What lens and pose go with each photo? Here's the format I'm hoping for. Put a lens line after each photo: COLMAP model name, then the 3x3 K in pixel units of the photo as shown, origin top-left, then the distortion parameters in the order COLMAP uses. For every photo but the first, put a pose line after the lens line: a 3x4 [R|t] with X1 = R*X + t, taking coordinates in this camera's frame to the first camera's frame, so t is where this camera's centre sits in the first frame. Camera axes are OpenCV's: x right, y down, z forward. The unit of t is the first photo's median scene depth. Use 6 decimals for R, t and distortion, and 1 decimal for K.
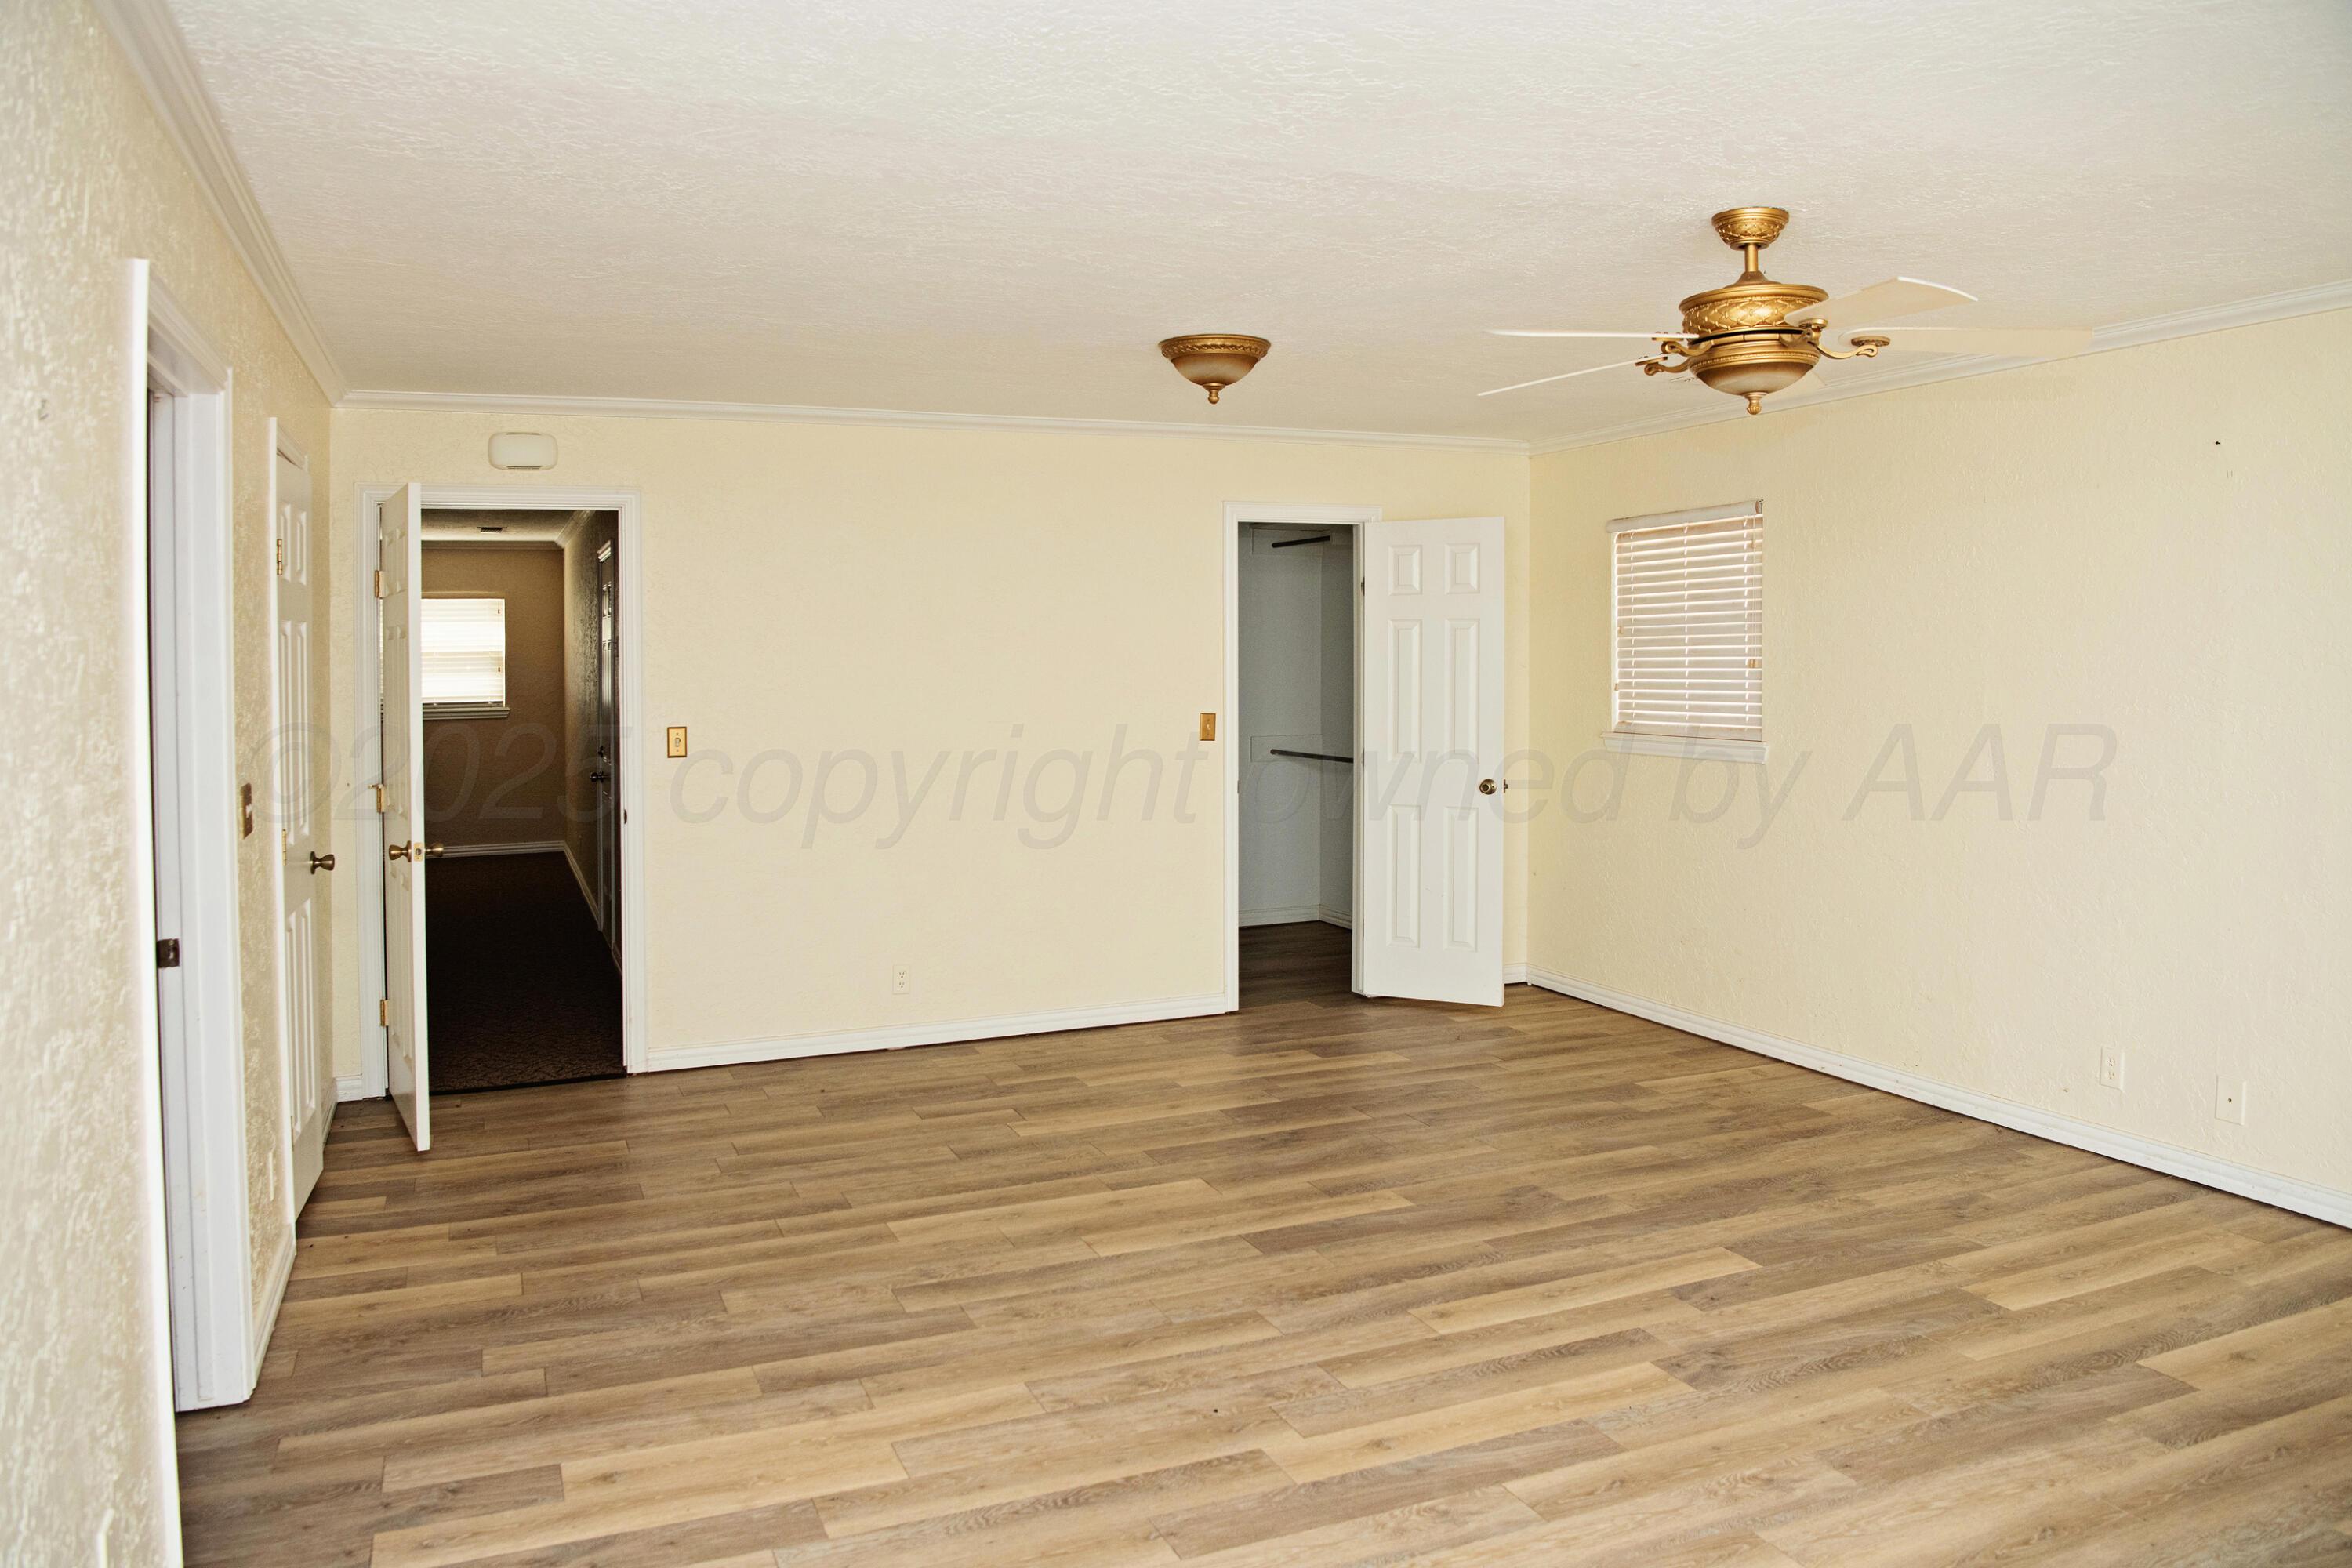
lens RADIAL K [[1641.5, 0, 1171.0], [0, 1641.5, 780.0], [0, 0, 1]] dist [-0.056043, 0.011334]
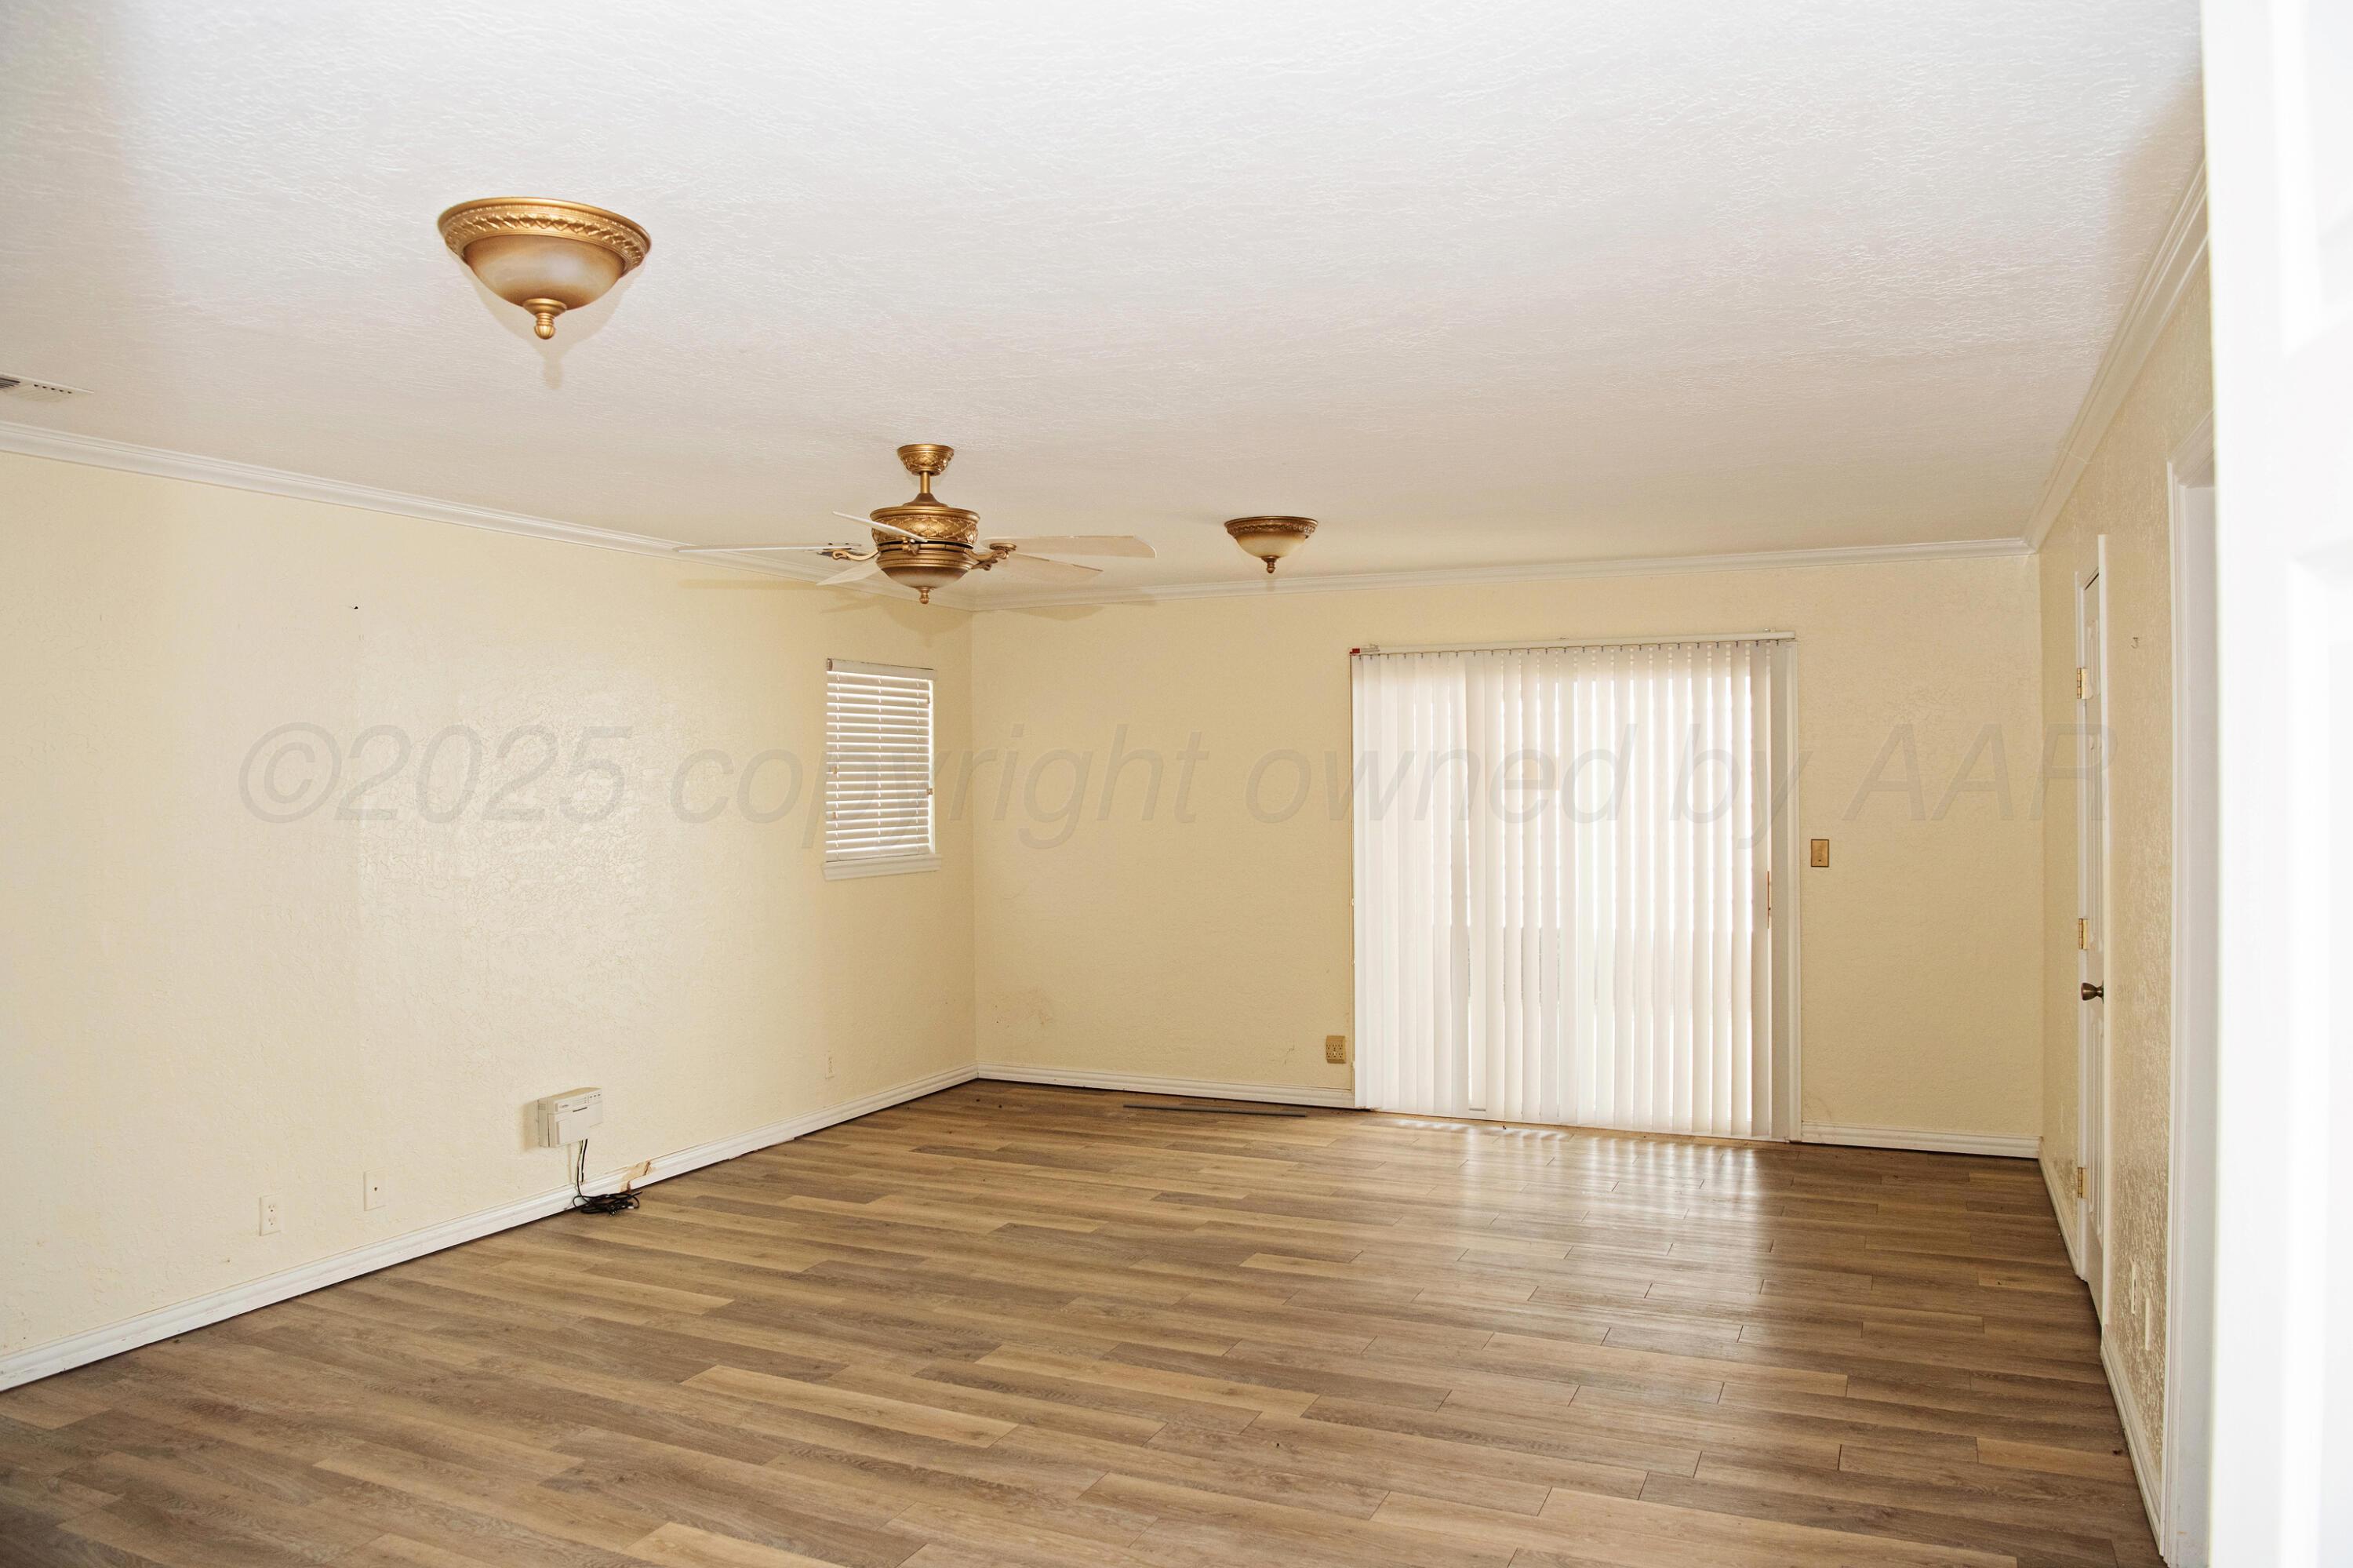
lens RADIAL K [[1642.3, 0, 1171.5], [0, 1642.3, 780.0], [0, 0, 1]] dist [-0.056043, 0.011334]
pose [[-0.675531, 0.012598, 0.737224, -0.708486], [0.069377, 0.996504, 0.046544, -0.129543], [-0.734060, 0.082588, -0.674044, 1.632281]]
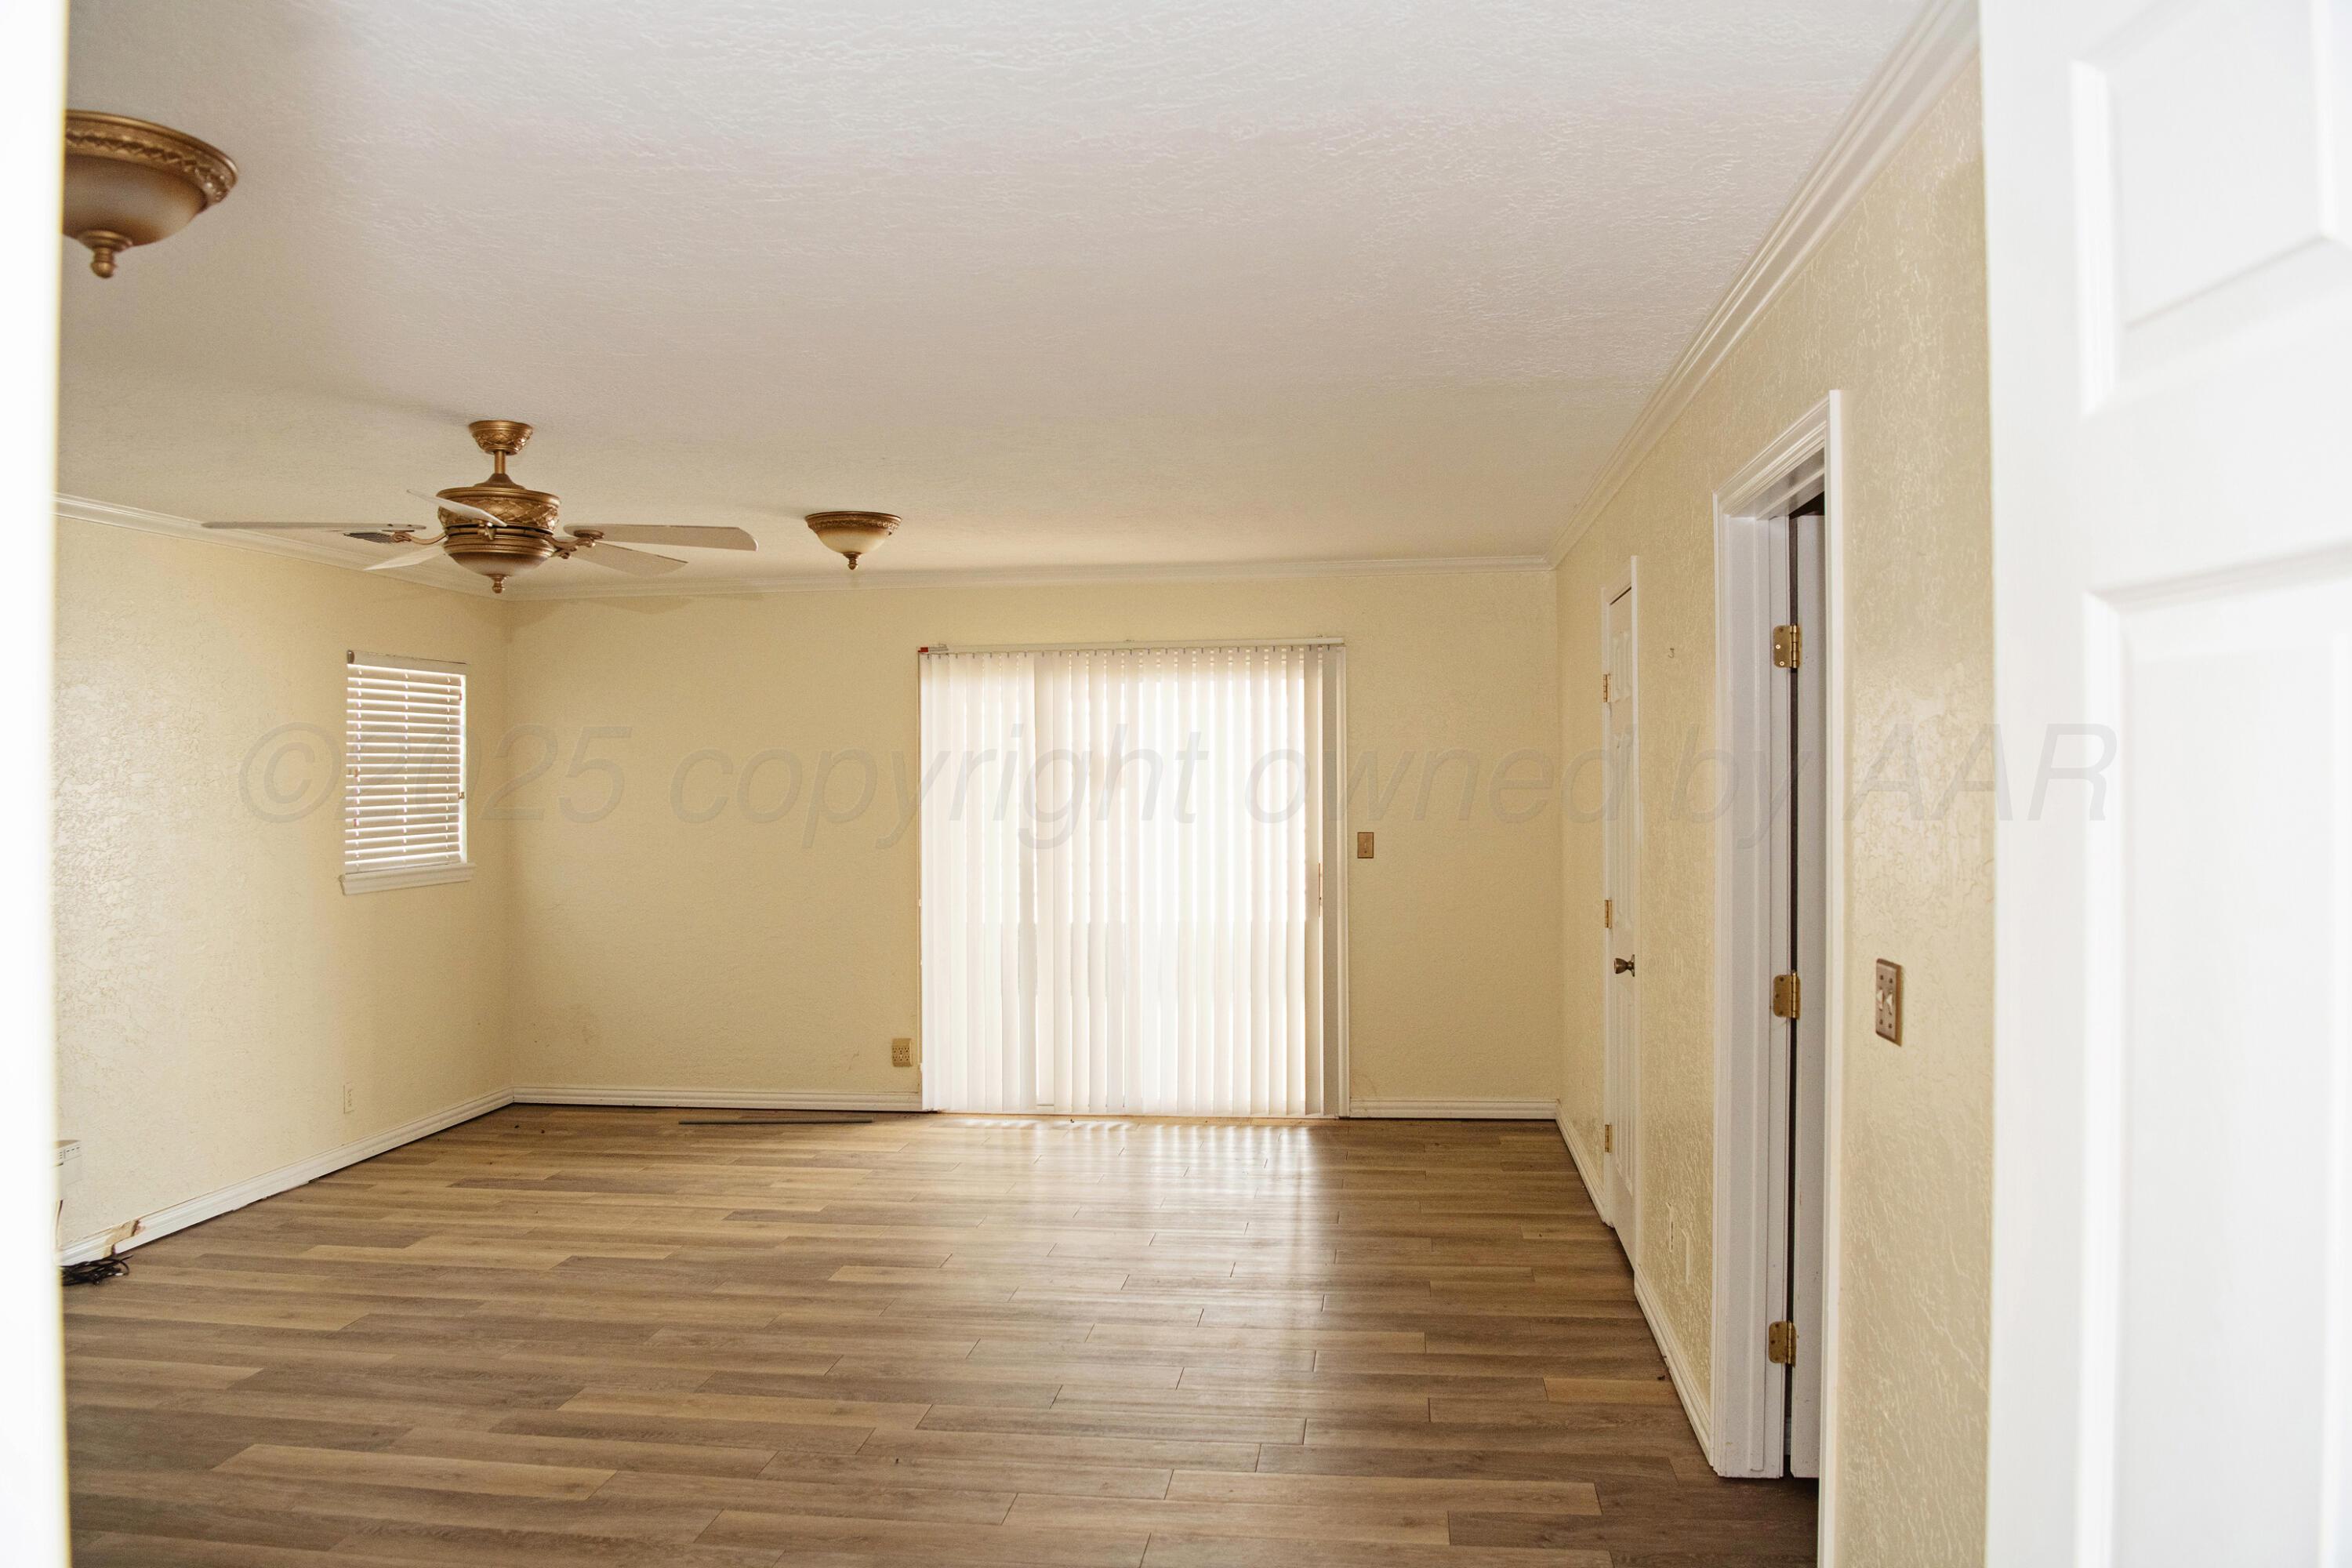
lens RADIAL K [[1641.6, 0, 1181.0], [0, 1641.6, 768.5], [0, 0, 1]] dist [-0.053034, 0.008831]
pose [[-0.861968, 0.021180, 0.506520, -0.658733], [0.059729, 0.996411, 0.059980, -0.134686], [-0.503432, 0.081955, -0.860140, 1.666106]]
